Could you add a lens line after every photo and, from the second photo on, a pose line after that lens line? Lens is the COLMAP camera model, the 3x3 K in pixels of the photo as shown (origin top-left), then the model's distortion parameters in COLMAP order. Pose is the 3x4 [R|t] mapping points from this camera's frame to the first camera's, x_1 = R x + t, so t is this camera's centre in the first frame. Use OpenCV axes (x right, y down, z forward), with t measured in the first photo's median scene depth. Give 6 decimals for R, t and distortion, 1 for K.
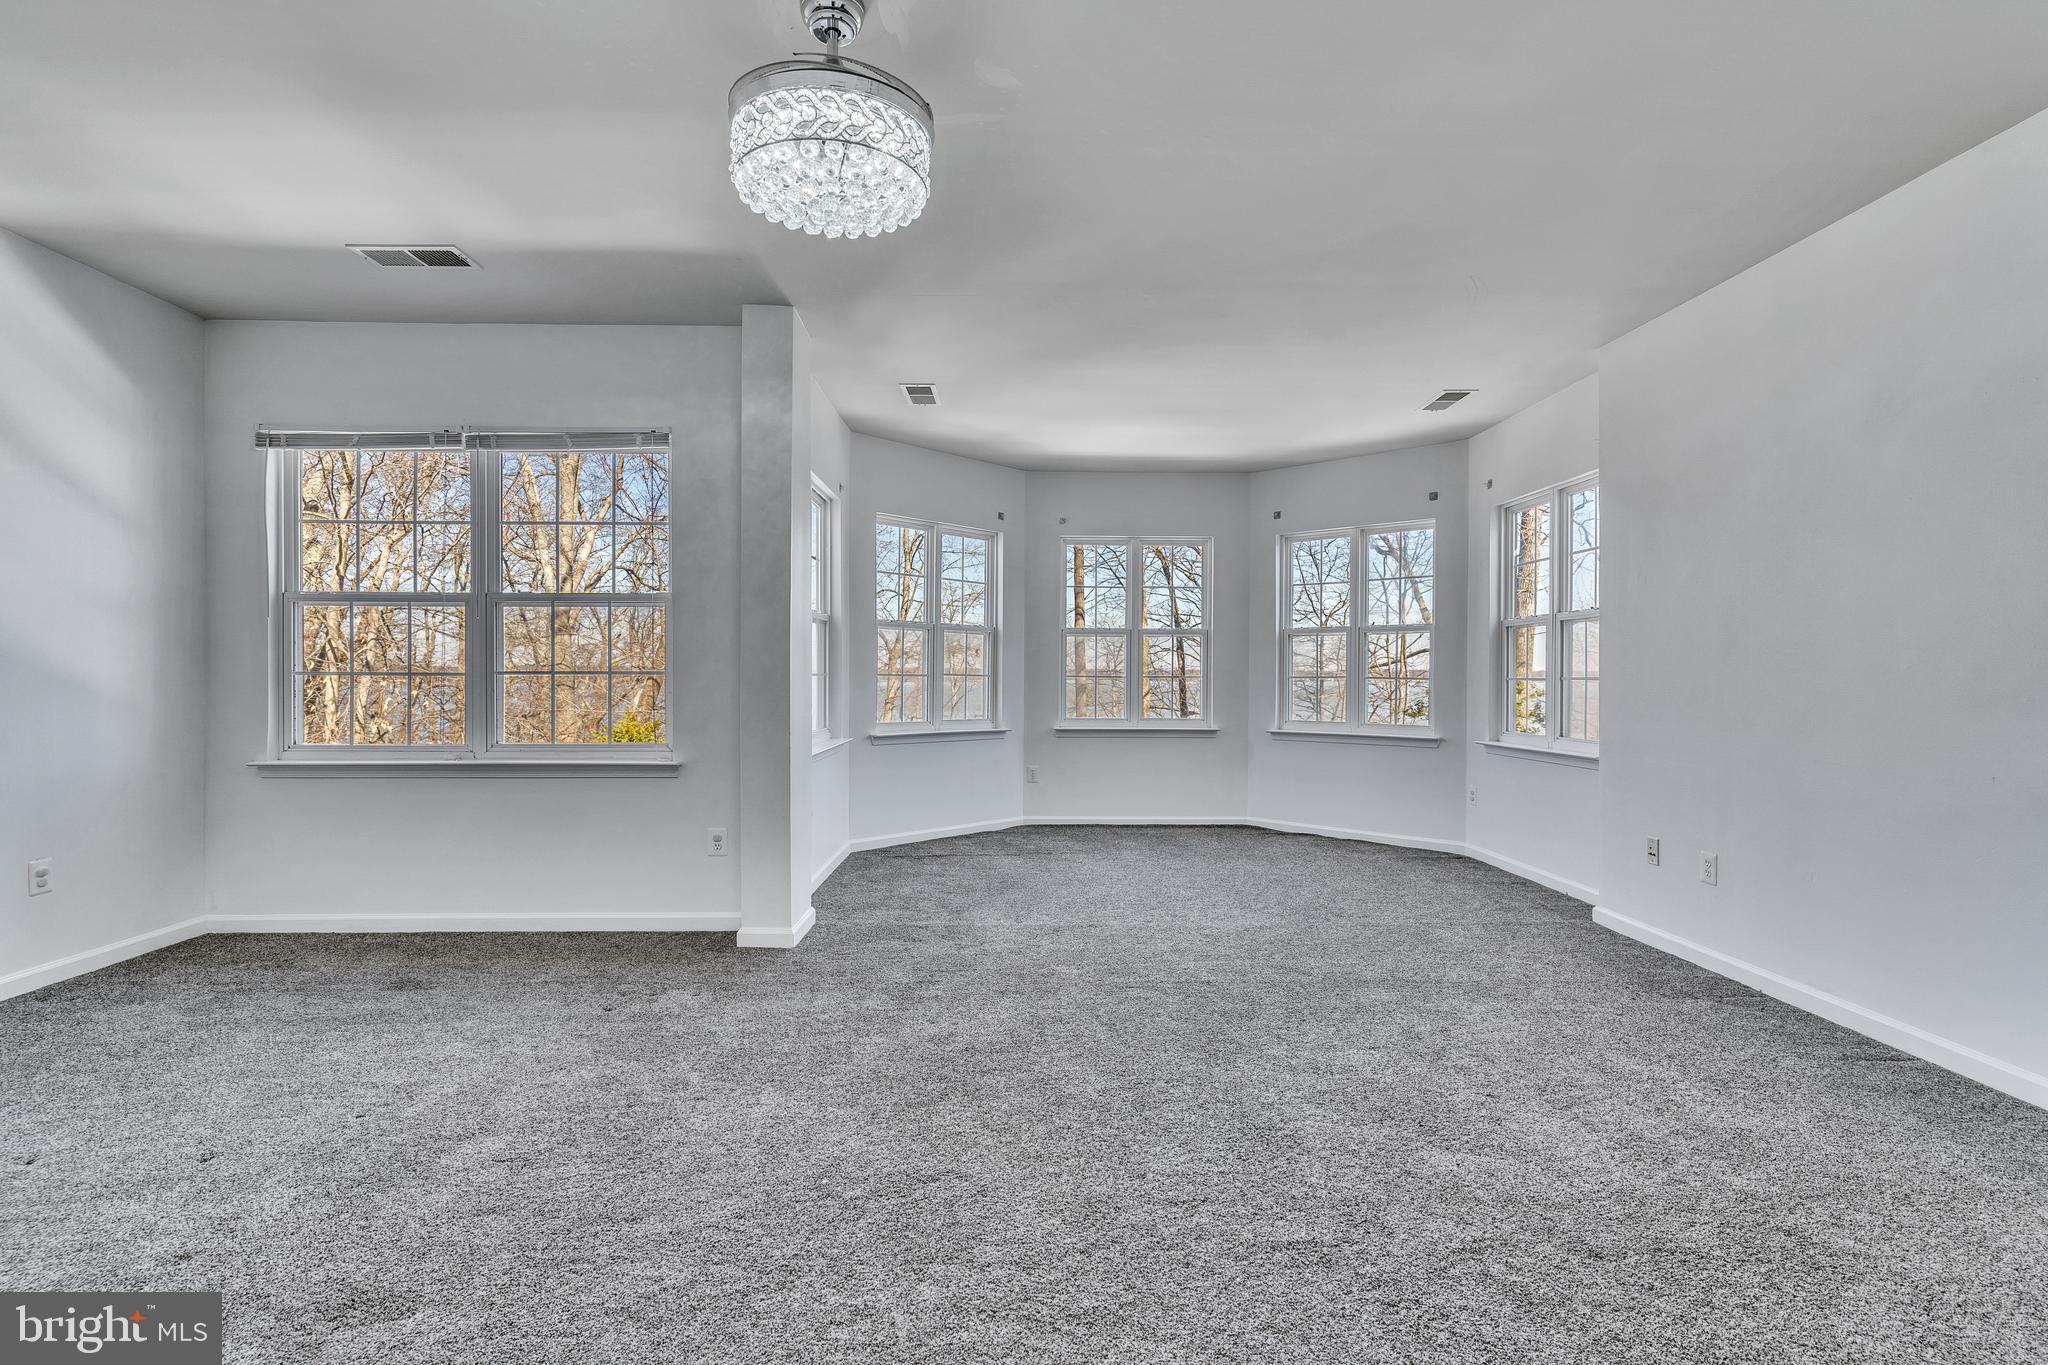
lens RADIAL K [[962.7, 0, 1001.4], [0, 962.7, 677.4], [0, 0, 1]] dist [0.001973, -0.000707]
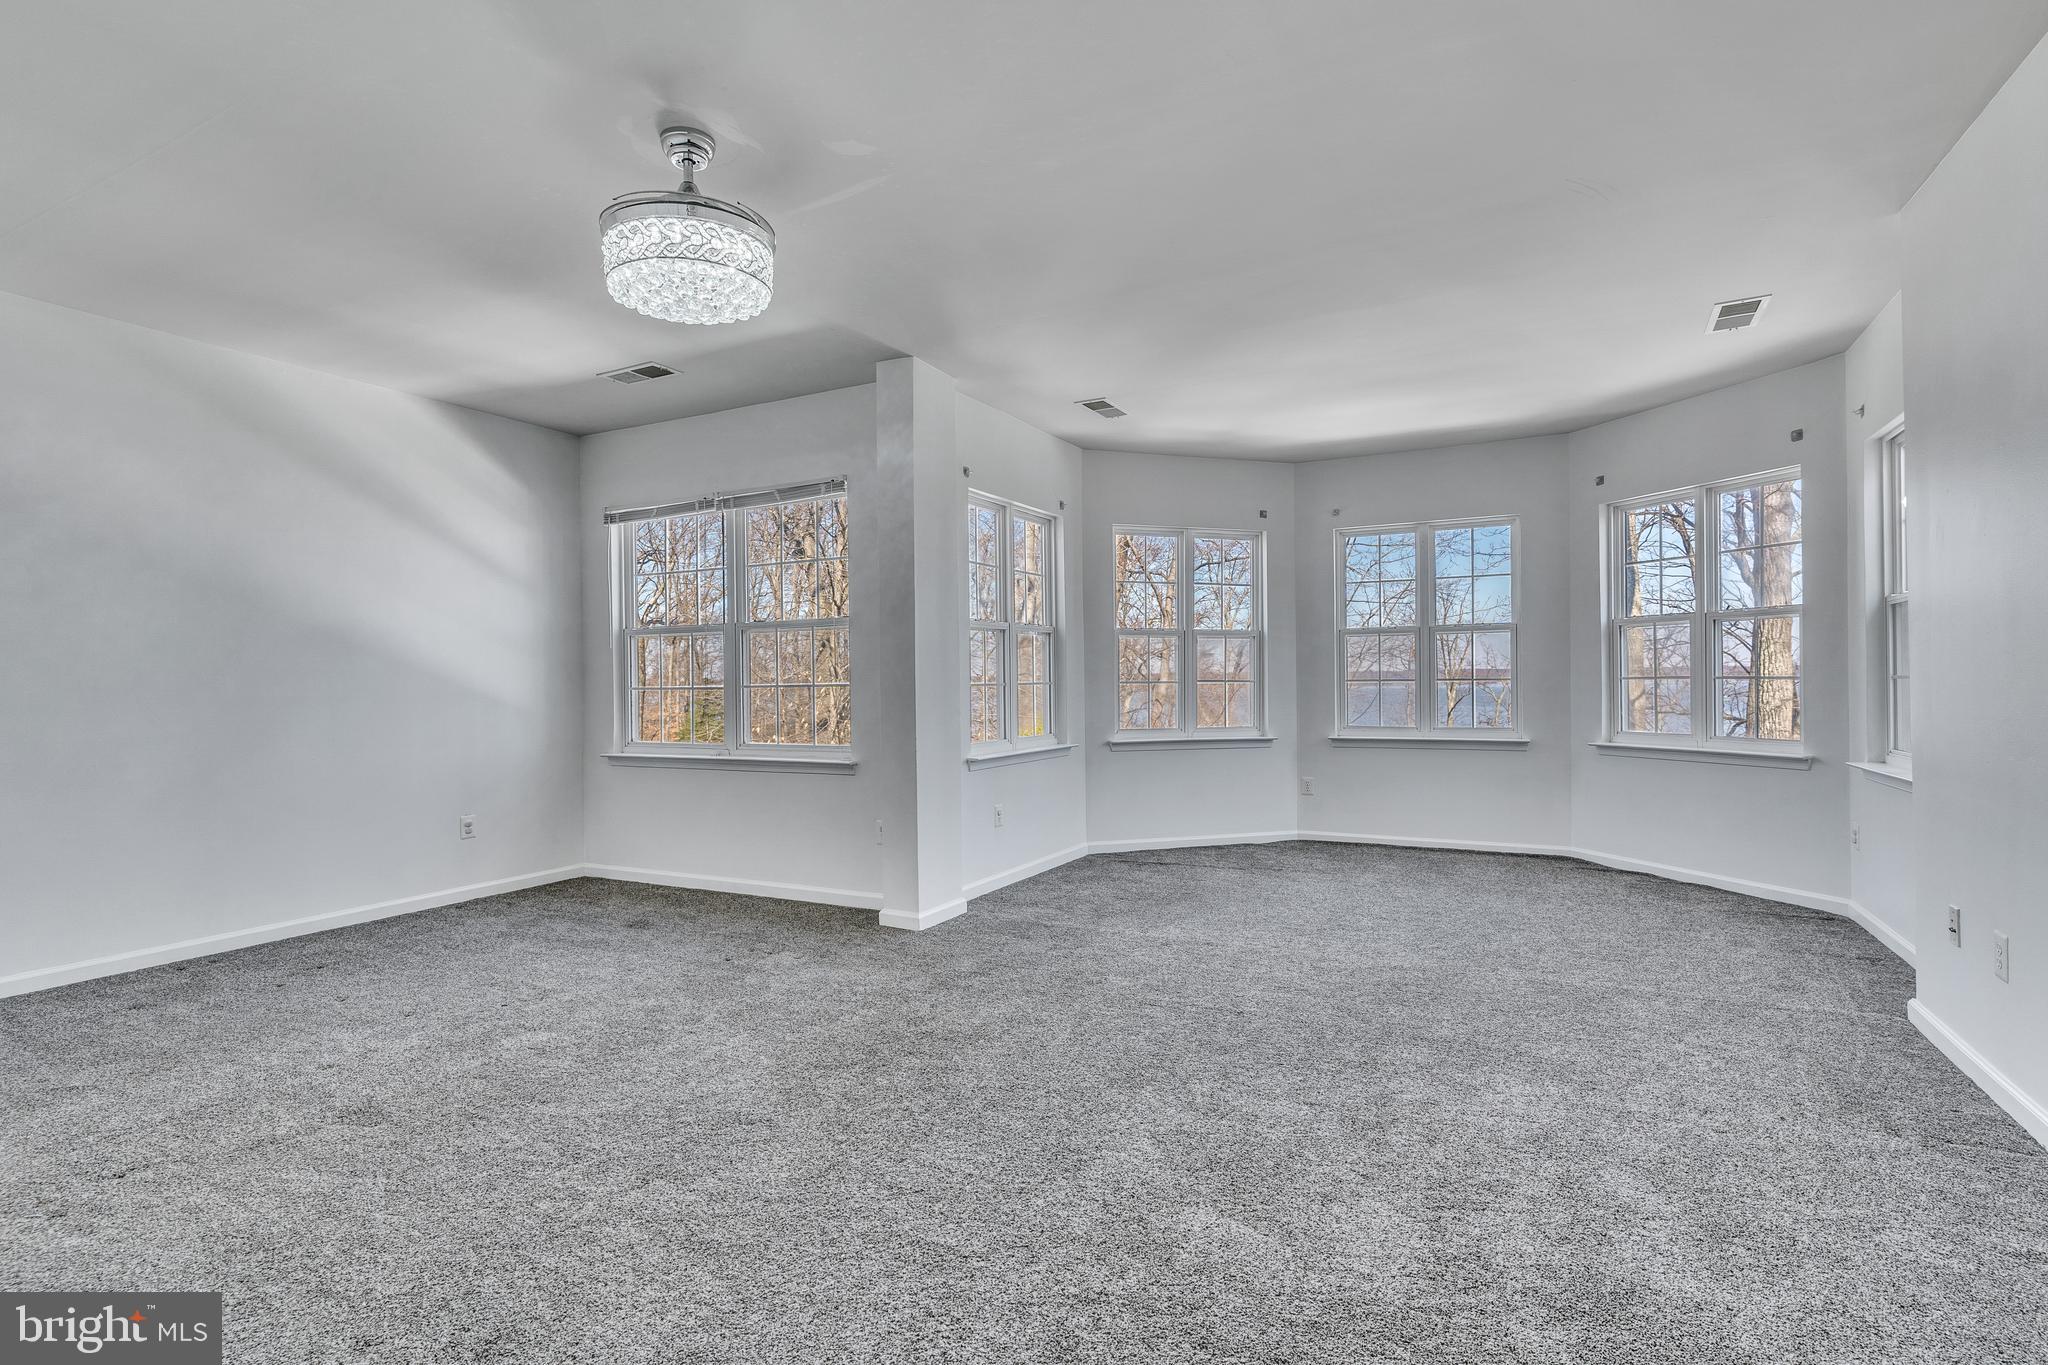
lens RADIAL K [[962.7, 0, 1006.0], [0, 962.7, 685.4], [0, 0, 1]] dist [0.001973, -0.000707]
pose [[0.880166, -0.012634, -0.474498, 0.388464], [0.013804, 0.999904, -0.001019, -0.000779], [0.474465, -0.005653, 0.880256, 0.064558]]
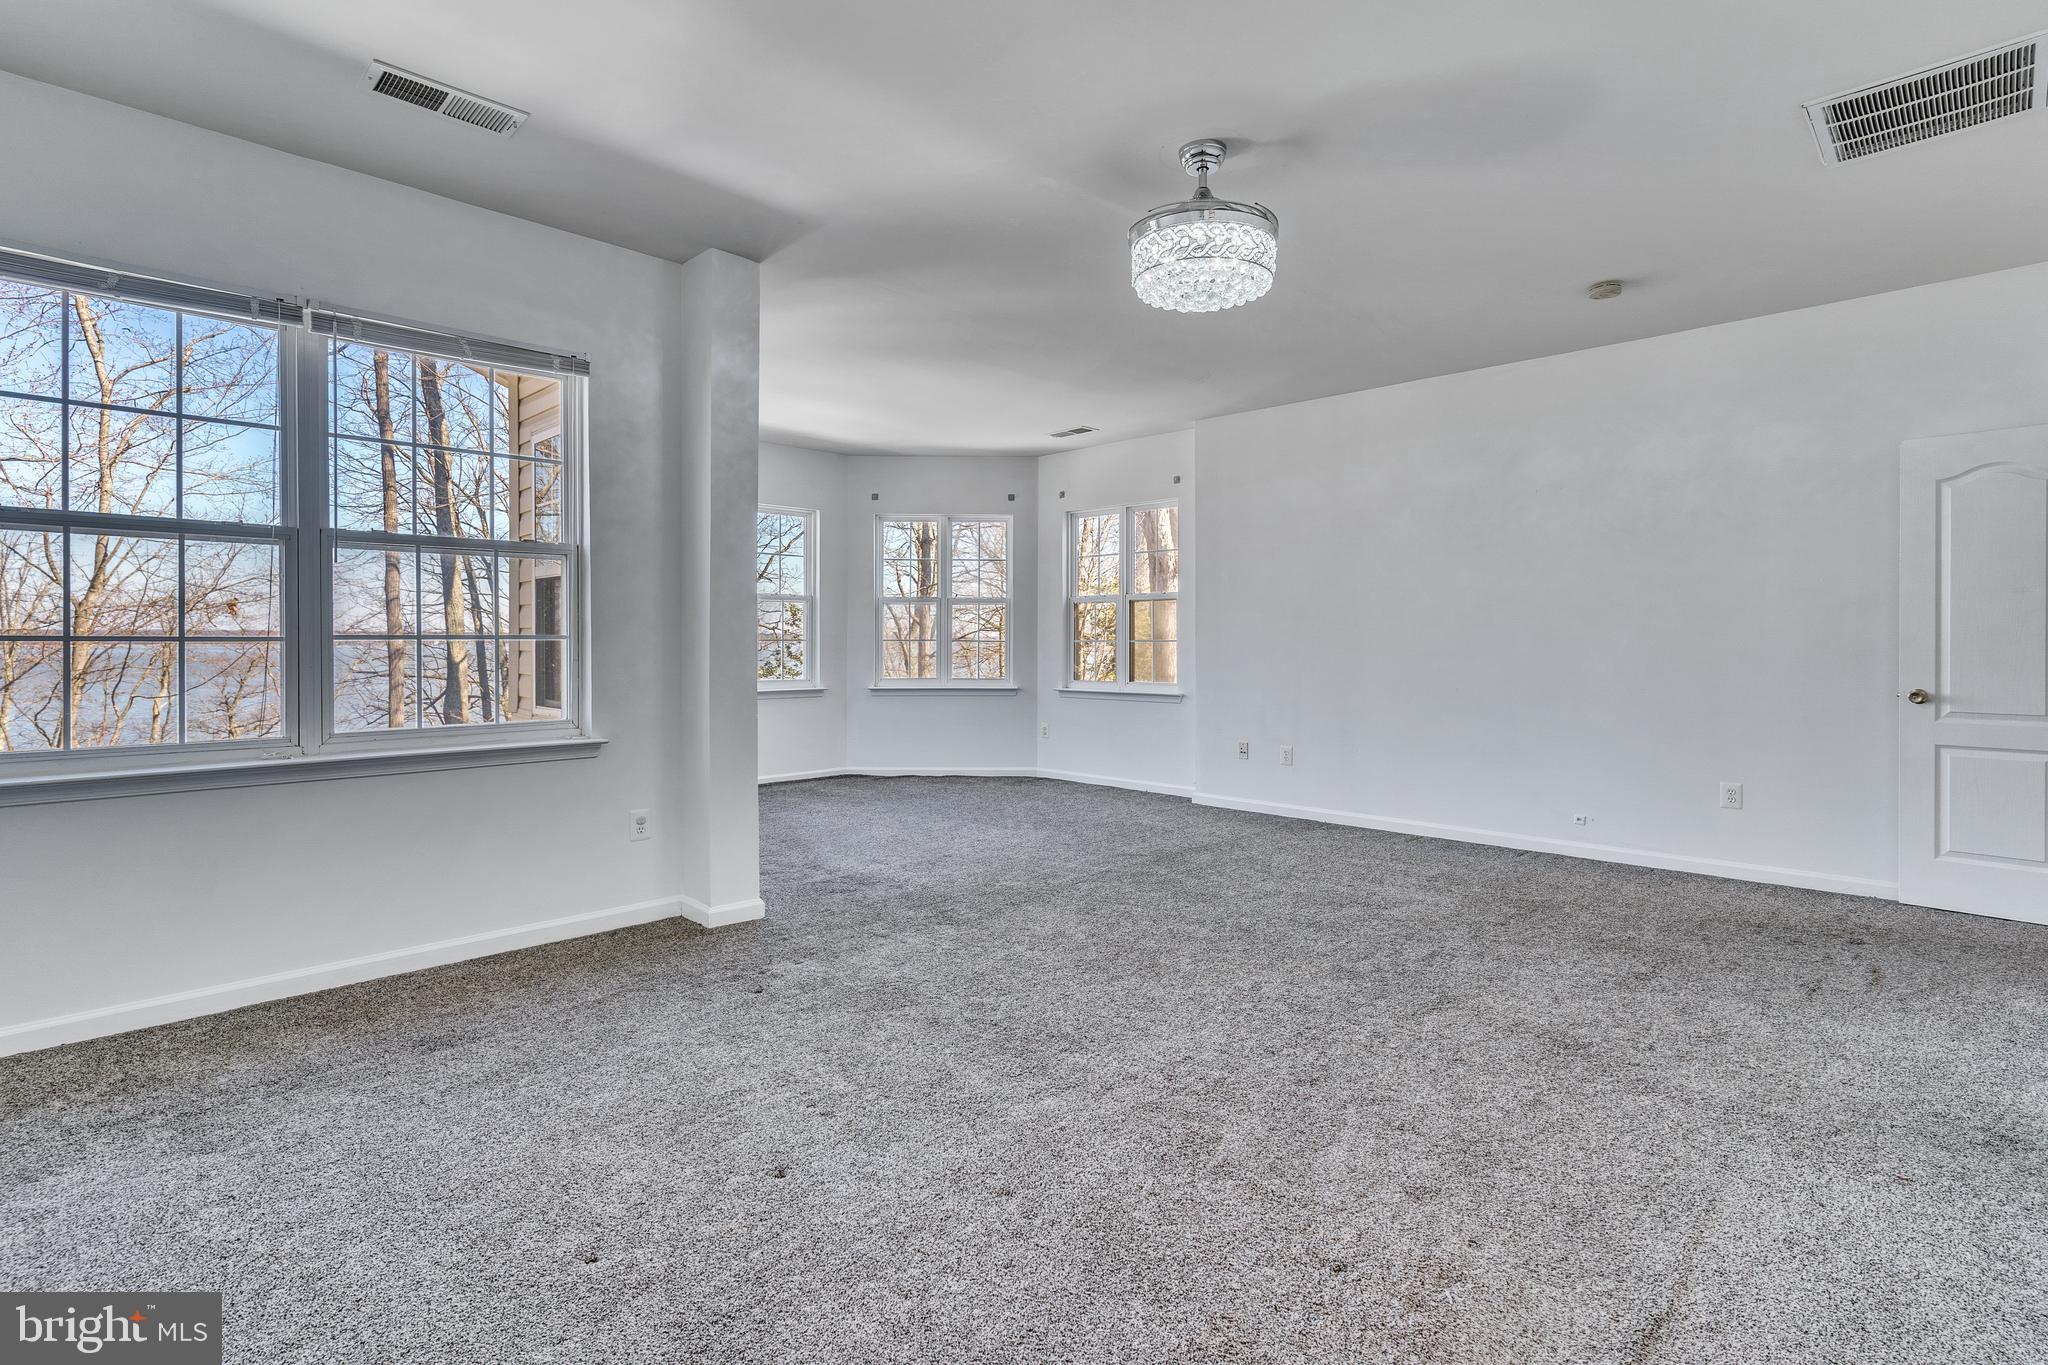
lens RADIAL K [[962.7, 0, 1034.6], [0, 962.7, 647.3], [0, 0, 1]] dist [0.001973, -0.000707]
pose [[0.722874, -0.007519, 0.690939, -0.674500], [0.002191, 0.999961, 0.008589, -0.002750], [-0.690976, -0.004695, 0.722862, 0.095475]]
